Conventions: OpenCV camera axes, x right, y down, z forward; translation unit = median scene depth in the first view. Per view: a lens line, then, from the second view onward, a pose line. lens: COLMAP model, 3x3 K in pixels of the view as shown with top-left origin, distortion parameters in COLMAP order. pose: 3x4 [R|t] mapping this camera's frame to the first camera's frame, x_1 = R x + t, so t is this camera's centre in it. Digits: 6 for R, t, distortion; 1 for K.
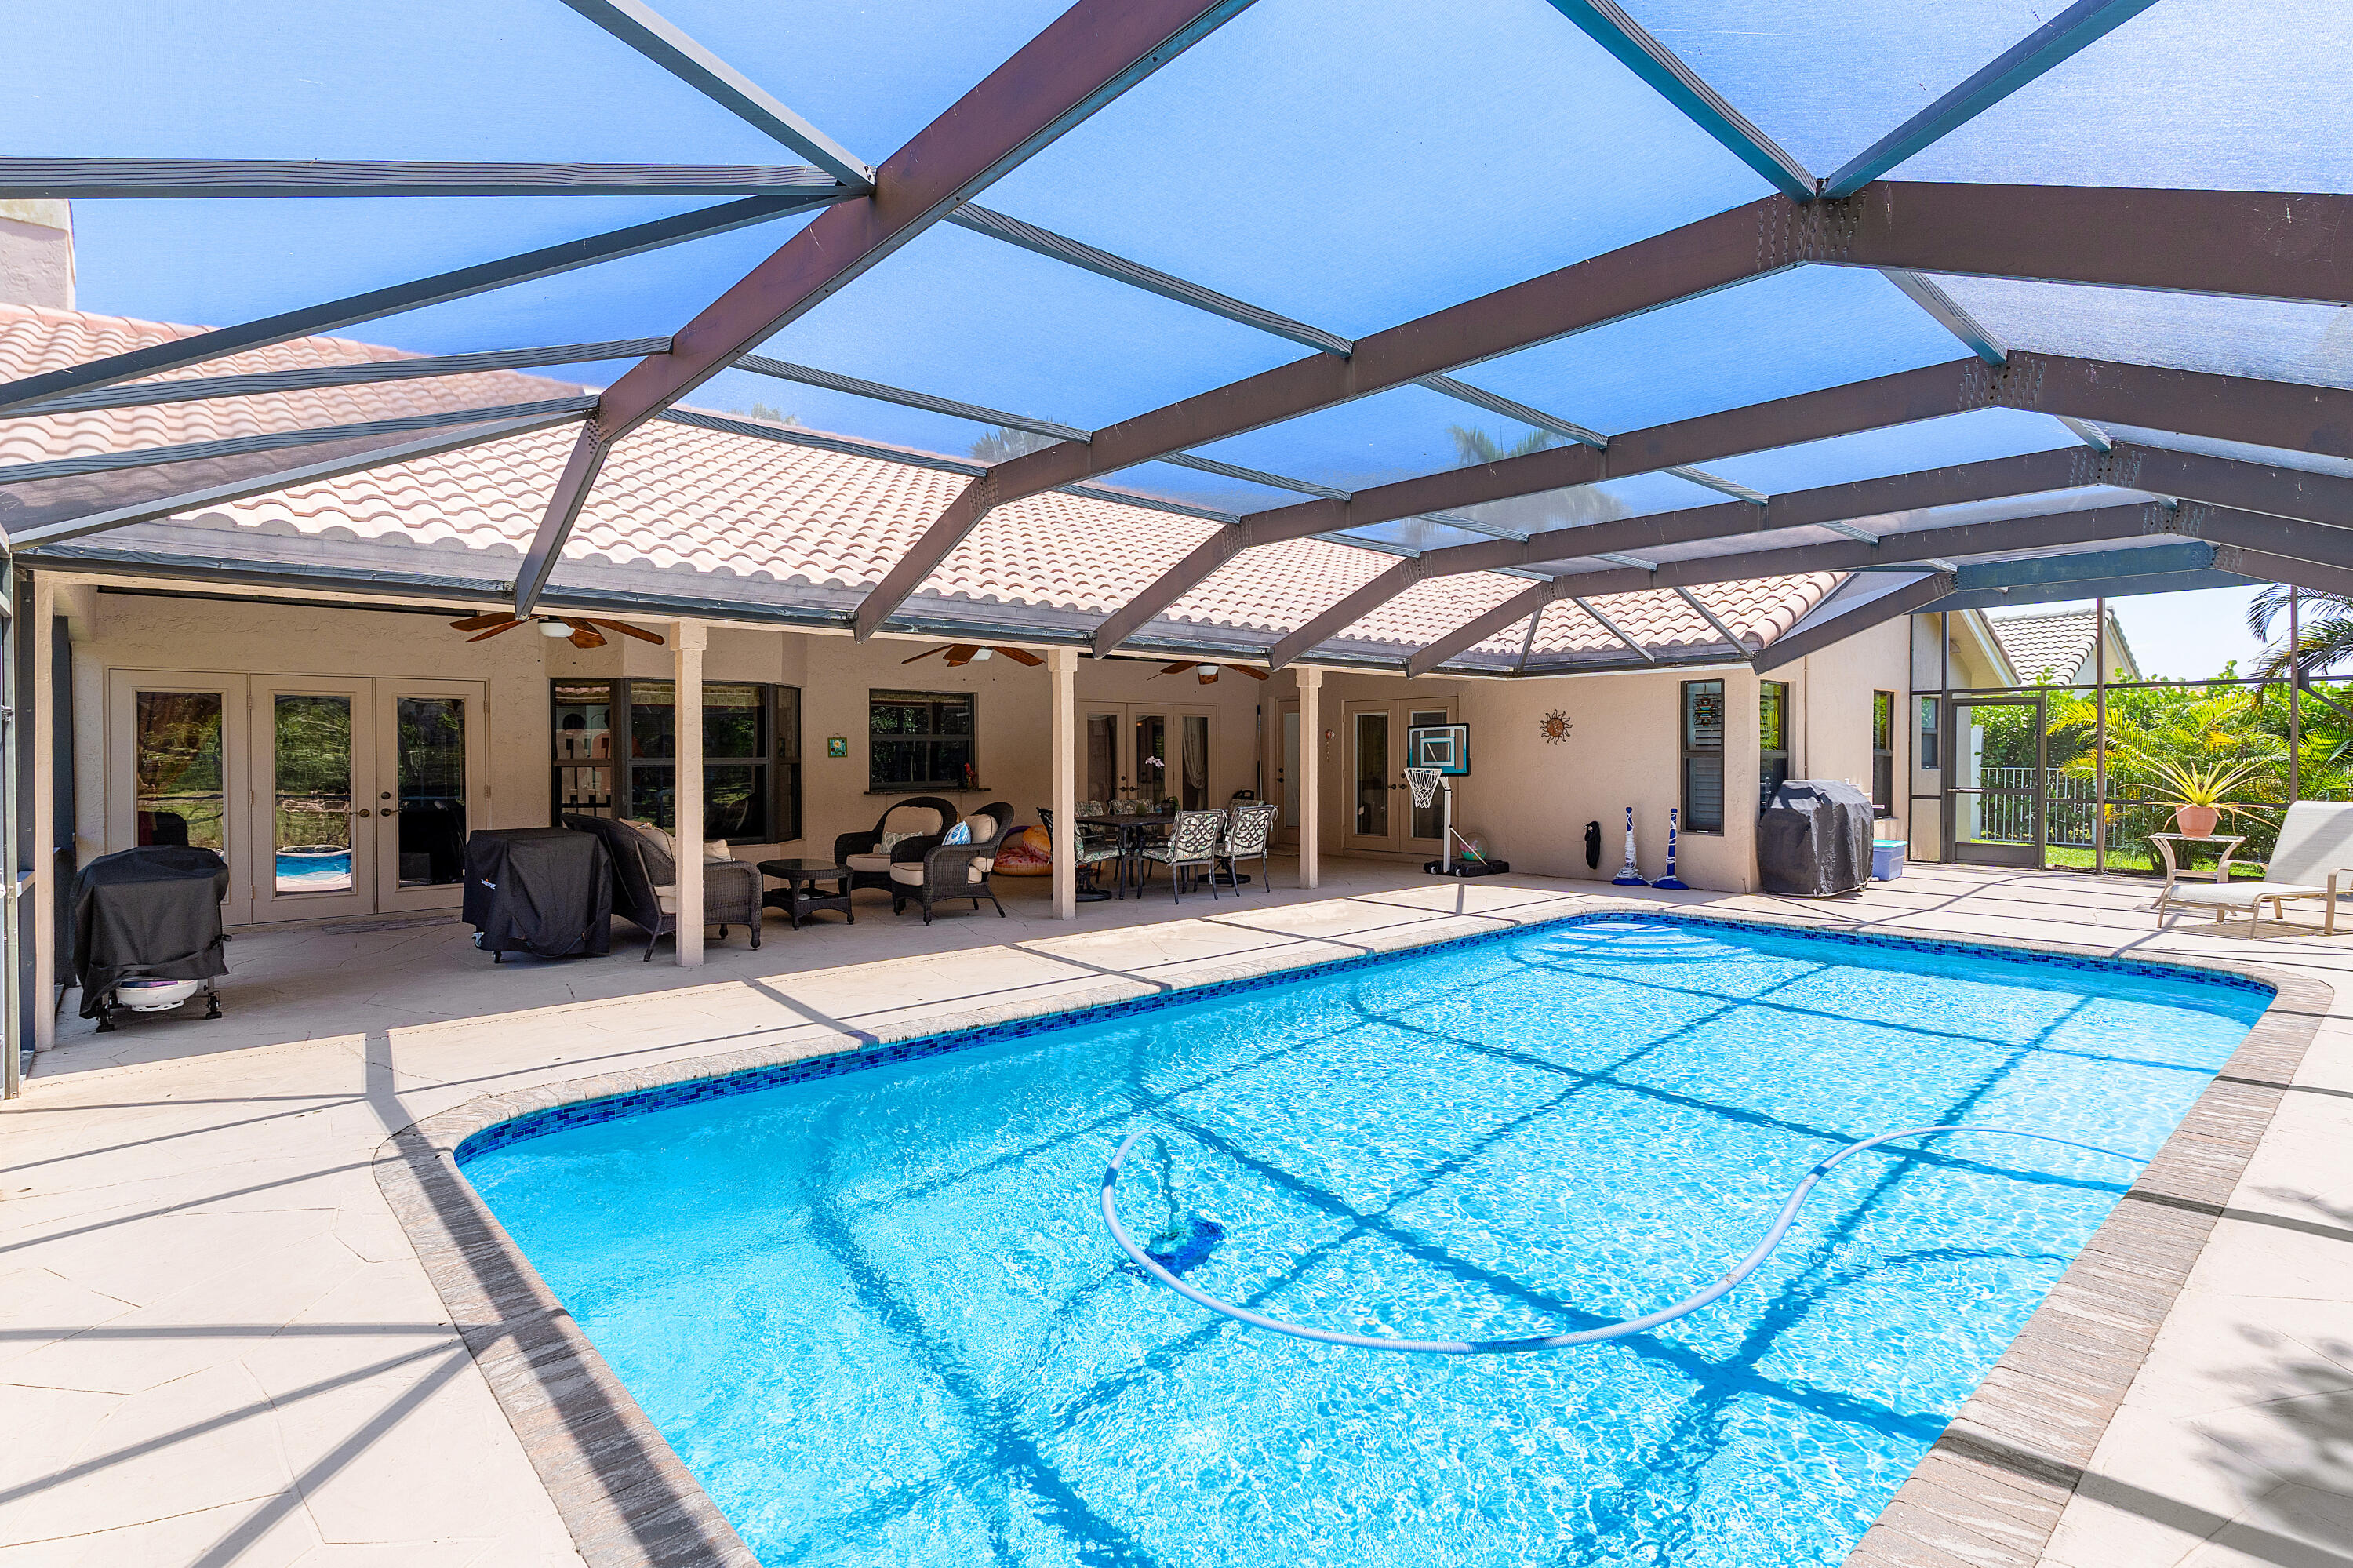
lens RADIAL K [[1148.2, 0, 1188.6], [0, 1148.2, 769.8], [0, 0, 1]] dist [0.000103, 0.000049]
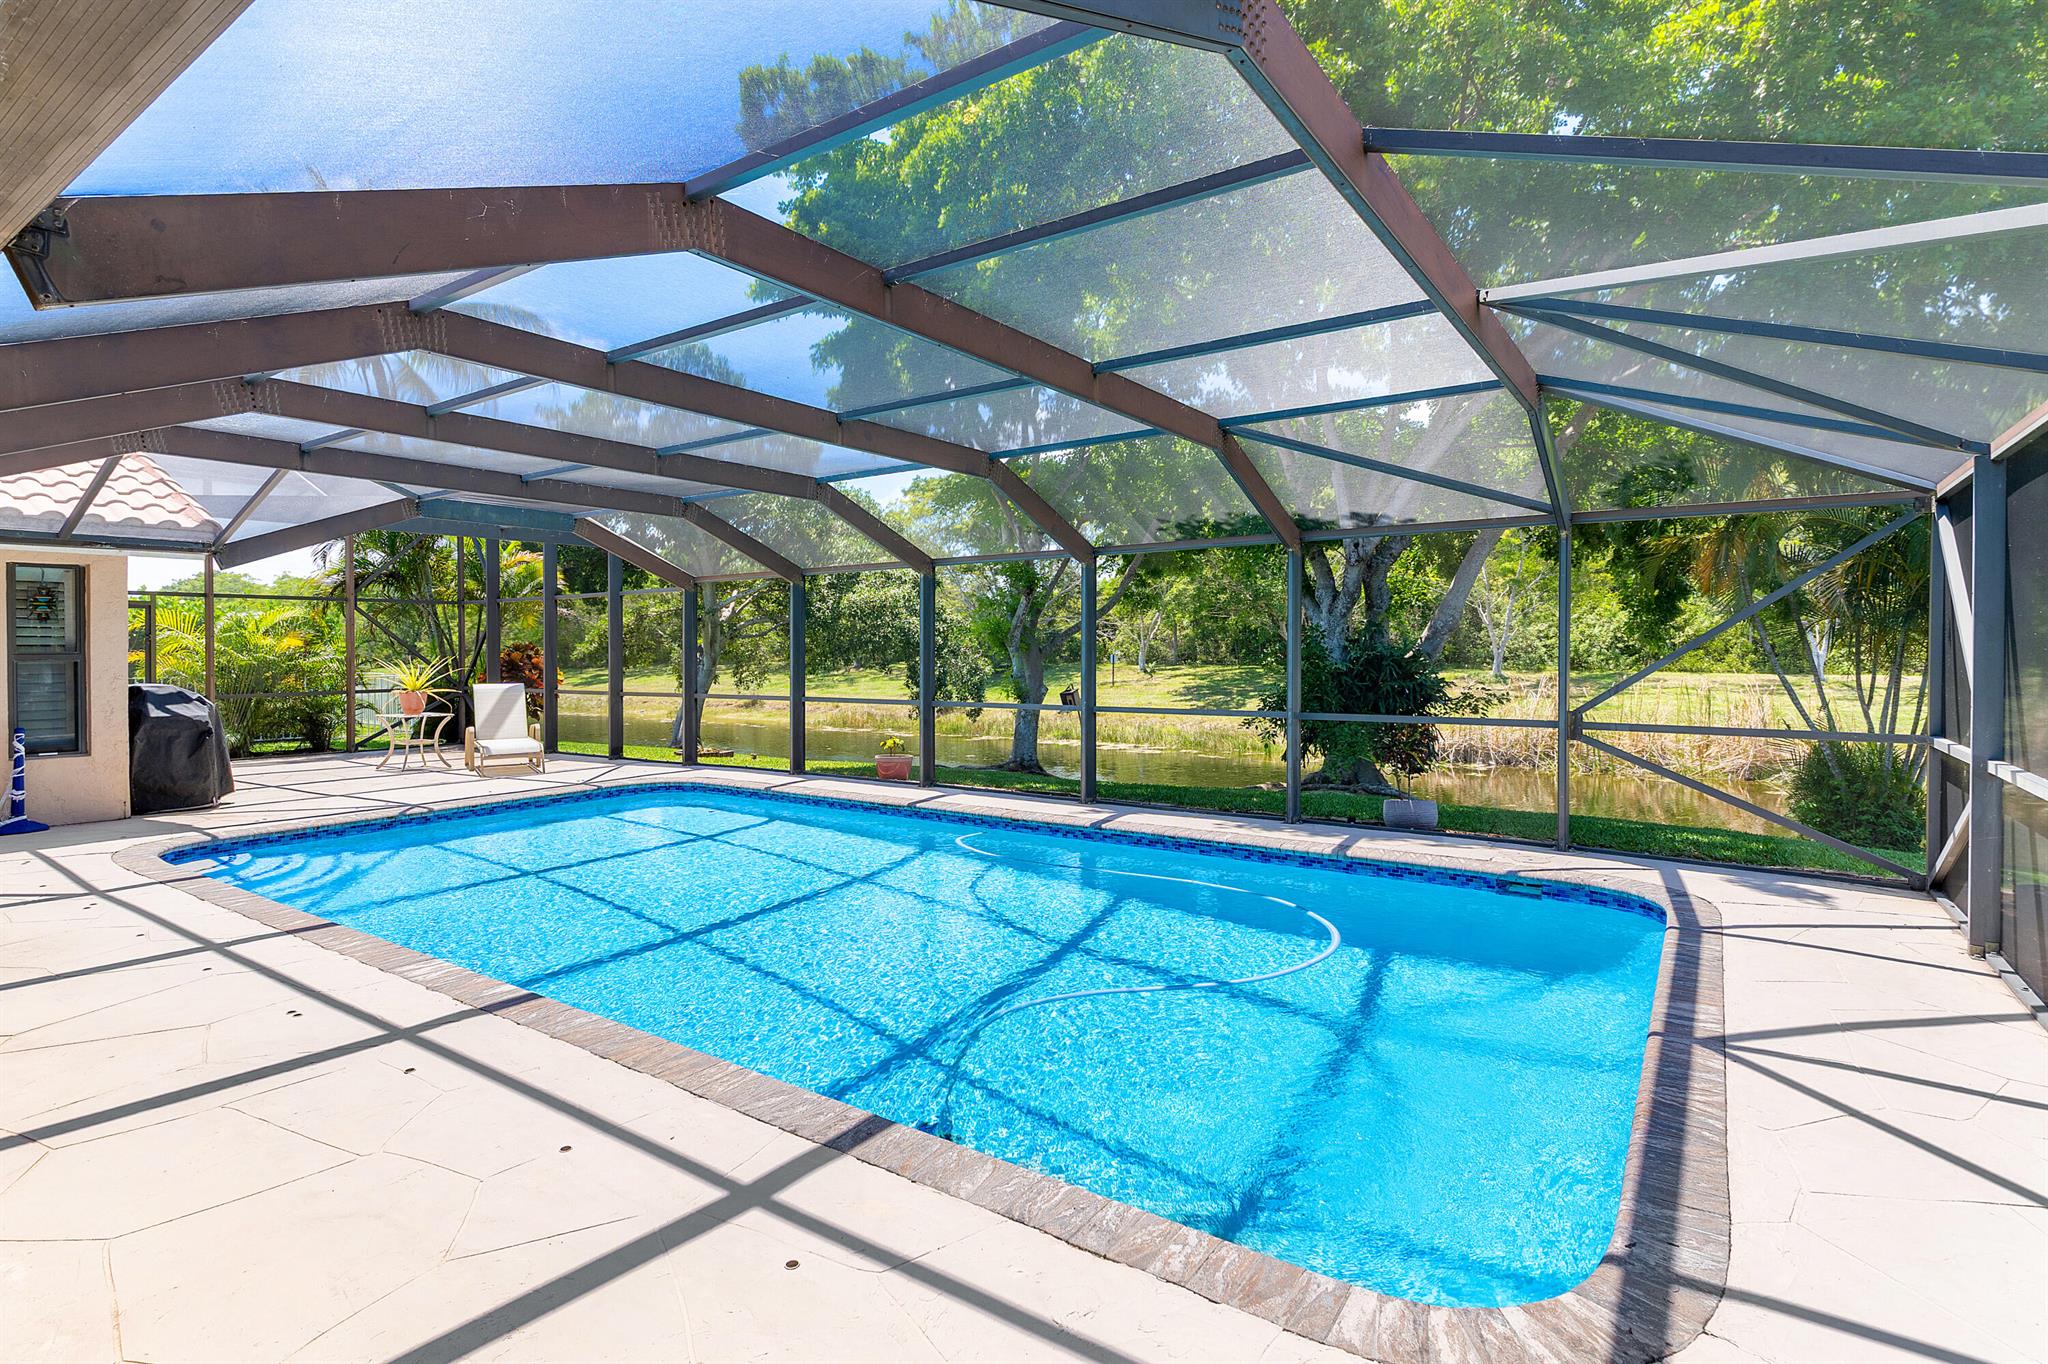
lens RADIAL K [[999.3, 0, 1033.8], [0, 999.3, 665.6], [0, 0, 1]] dist [0.000103, 0.000049]
pose [[-0.231405, -0.014863, 0.972744, -1.455785], [0.023840, 0.999496, 0.020943, -0.022232], [-0.972565, 0.028037, -0.230934, 1.879064]]
